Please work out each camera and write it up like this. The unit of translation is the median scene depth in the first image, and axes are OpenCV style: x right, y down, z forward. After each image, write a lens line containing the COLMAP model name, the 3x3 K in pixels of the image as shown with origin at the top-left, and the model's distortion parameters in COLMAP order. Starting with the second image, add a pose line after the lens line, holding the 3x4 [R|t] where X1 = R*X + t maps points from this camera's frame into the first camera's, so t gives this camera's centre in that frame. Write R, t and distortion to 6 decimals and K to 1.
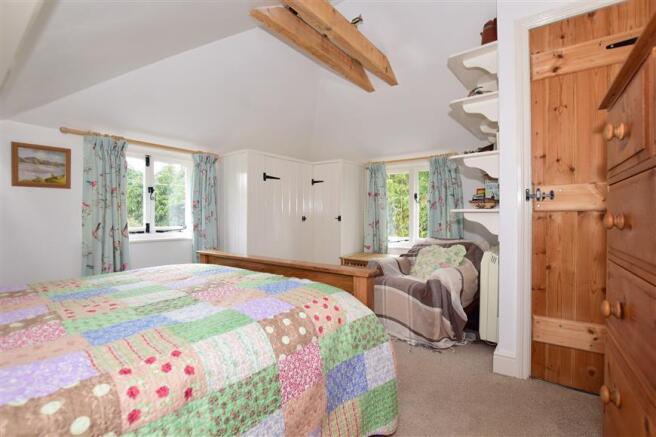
lens RADIAL K [[311.9, 0, 323.6], [0, 311.9, 216.1], [0, 0, 1]] dist [-0.042230, 0.000249]
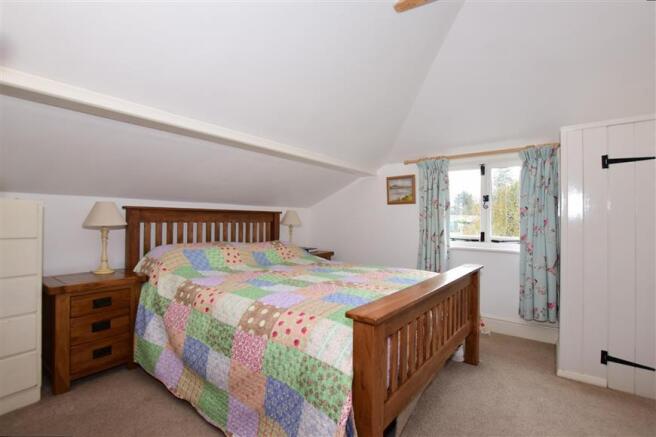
lens RADIAL K [[311.9, 0, 323.6], [0, 311.9, 216.1], [0, 0, 1]] dist [-0.042230, 0.000249]
pose [[-0.061142, -0.013764, -0.998034, 0.594877], [-0.007883, 0.999880, -0.013306, -0.014133], [0.998098, 0.007054, -0.061243, 0.700881]]
